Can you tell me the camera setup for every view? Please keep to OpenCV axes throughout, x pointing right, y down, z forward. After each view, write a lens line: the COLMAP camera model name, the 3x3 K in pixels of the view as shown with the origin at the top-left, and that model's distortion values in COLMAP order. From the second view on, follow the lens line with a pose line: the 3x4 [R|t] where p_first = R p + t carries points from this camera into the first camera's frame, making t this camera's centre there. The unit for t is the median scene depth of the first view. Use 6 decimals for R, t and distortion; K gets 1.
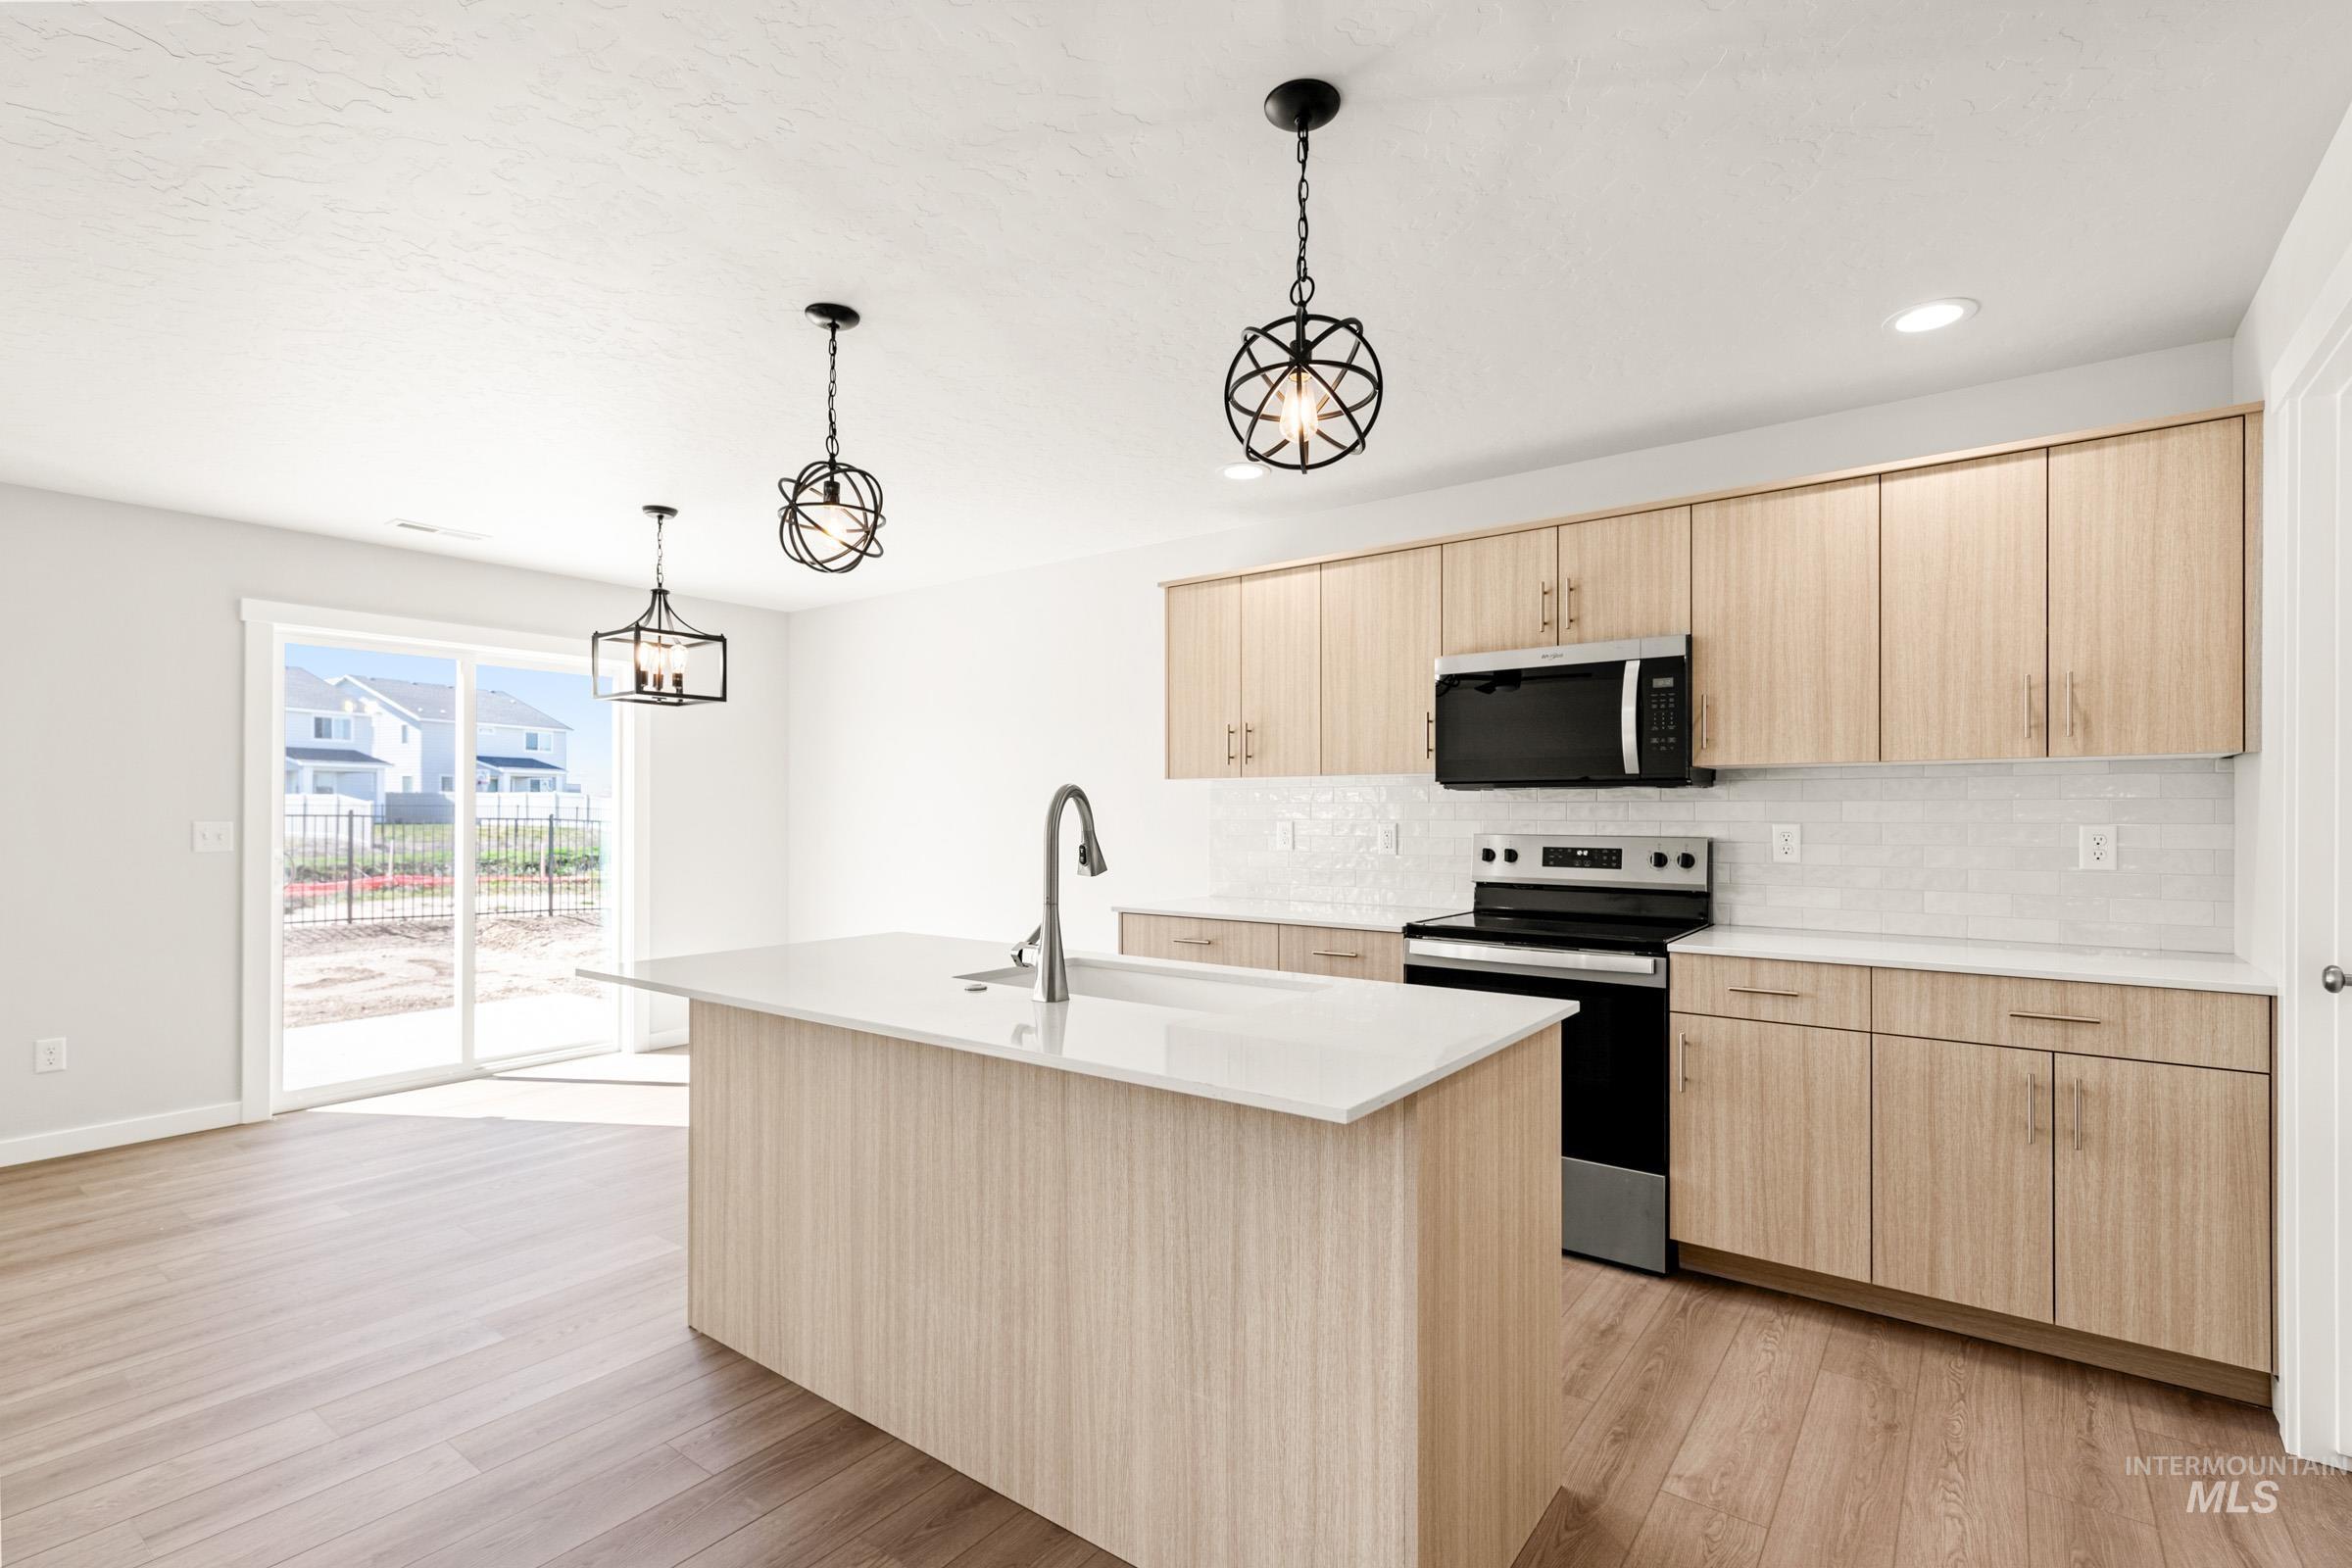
lens RADIAL K [[1084.4, 0, 1179.7], [0, 1084.4, 801.0], [0, 0, 1]] dist [0.005776, -0.000176]
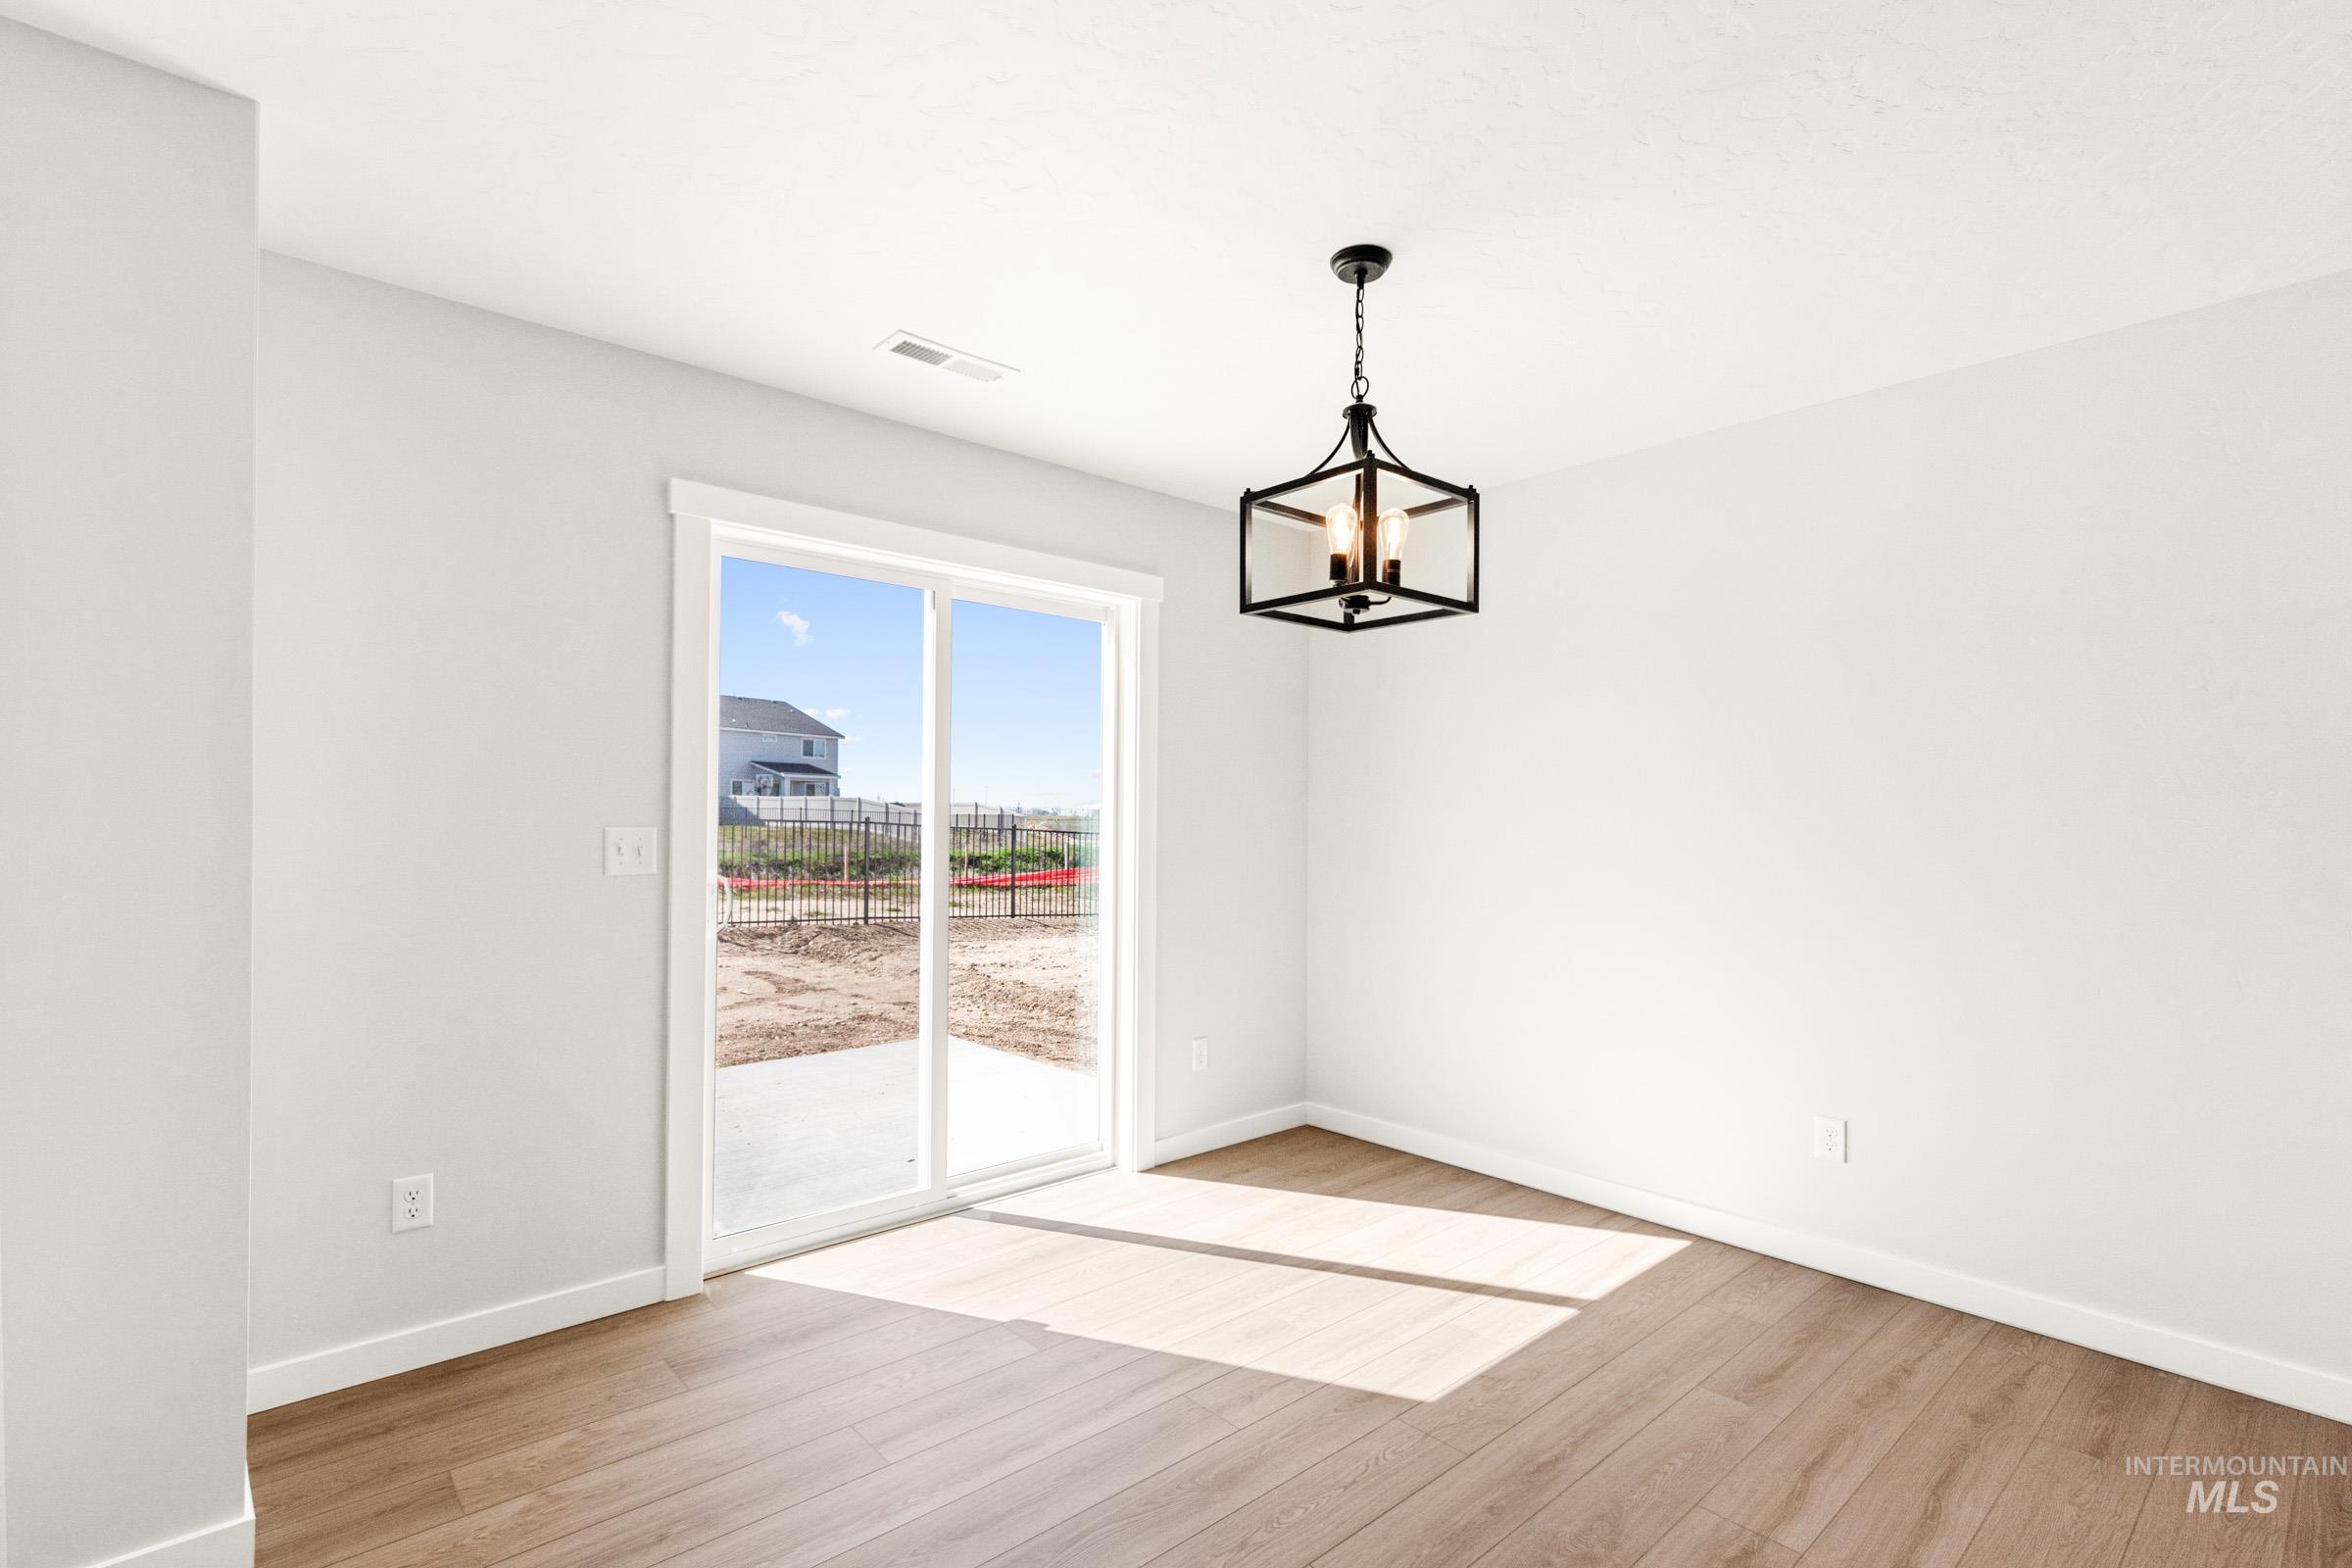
lens RADIAL K [[1084.4, 0, 1174.6], [0, 1084.4, 804.2], [0, 0, 1]] dist [0.005776, -0.000176]
pose [[0.979780, 0.005165, -0.200009, -0.911249], [-0.005717, 0.999981, -0.002184, 0.009630], [0.199994, 0.003284, 0.979792, 0.895443]]
